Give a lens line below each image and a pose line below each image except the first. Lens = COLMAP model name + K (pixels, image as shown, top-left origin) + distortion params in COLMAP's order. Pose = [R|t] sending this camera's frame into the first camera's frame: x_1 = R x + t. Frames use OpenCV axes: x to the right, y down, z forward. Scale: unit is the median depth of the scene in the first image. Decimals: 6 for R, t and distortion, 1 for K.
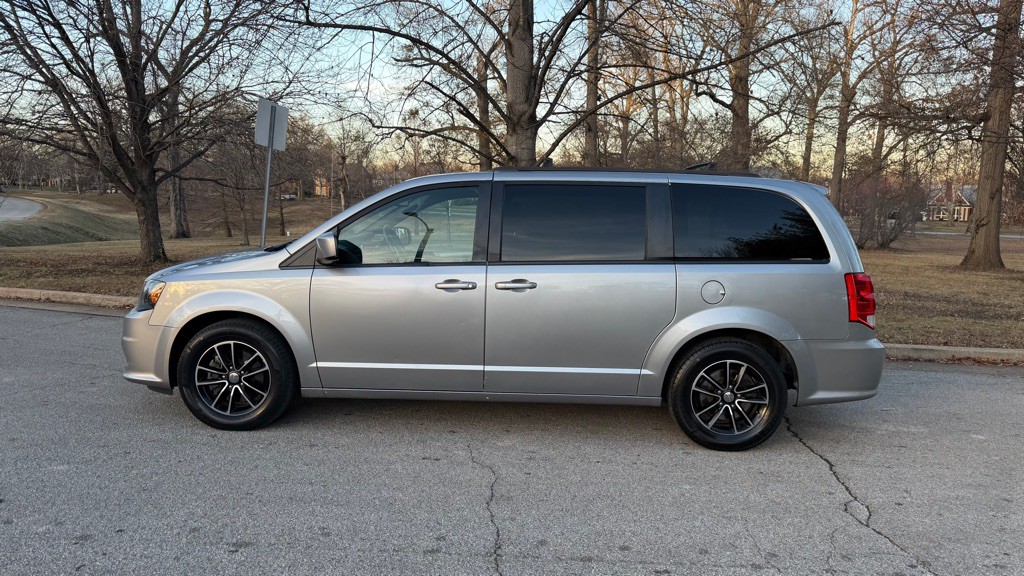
lens RADIAL K [[701.0, 0, 538.4], [0, 701.0, 289.6], [0, 0, 1]] dist [-0.025378, -0.001951]
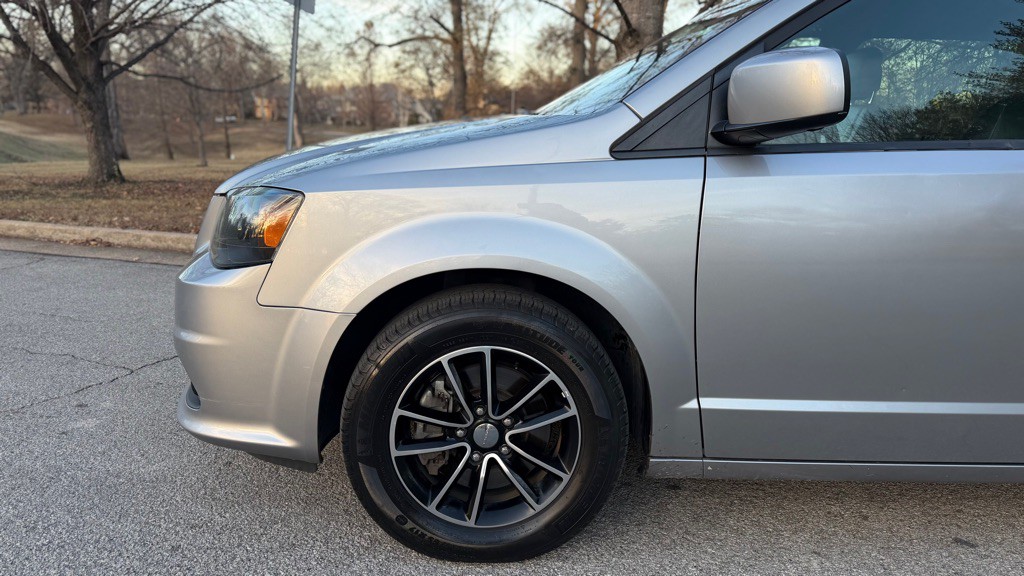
lens RADIAL K [[720.0, 0, 530.3], [0, 720.0, 287.2], [0, 0, 1]] dist [0.009467, -0.003131]
pose [[0.999130, -0.006373, 0.041206, -0.418084], [0.002343, 0.995270, 0.097121, 0.002565], [-0.041630, -0.096940, 0.994419, 0.585772]]
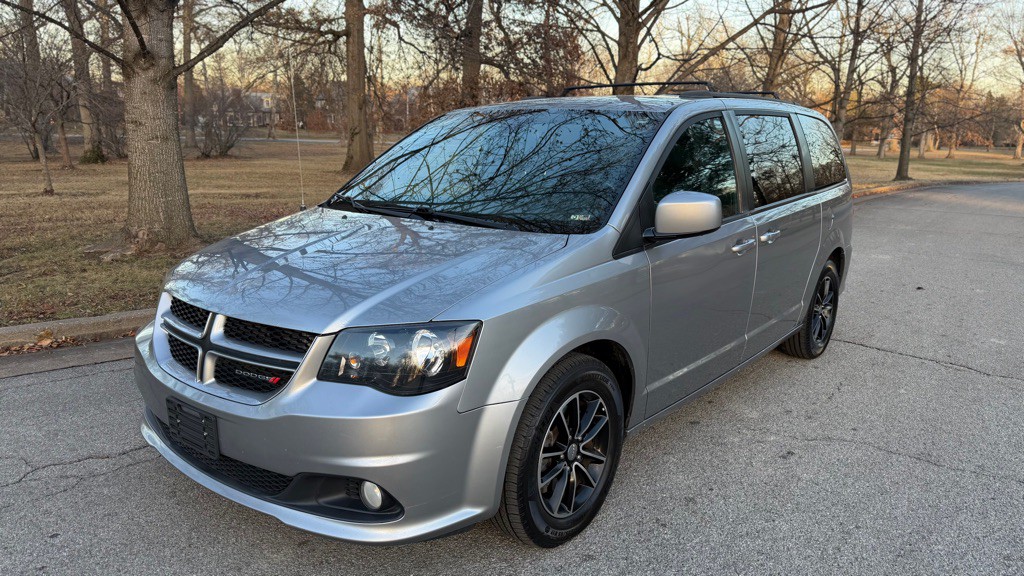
lens RADIAL K [[701.0, 0, 538.4], [0, 701.0, 289.6], [0, 0, 1]] dist [-0.025378, -0.001951]
pose [[0.618605, -0.176929, 0.765522, -0.861515], [0.075816, 0.983211, 0.165976, -0.105754], [-0.782036, -0.044635, 0.621633, 0.647456]]
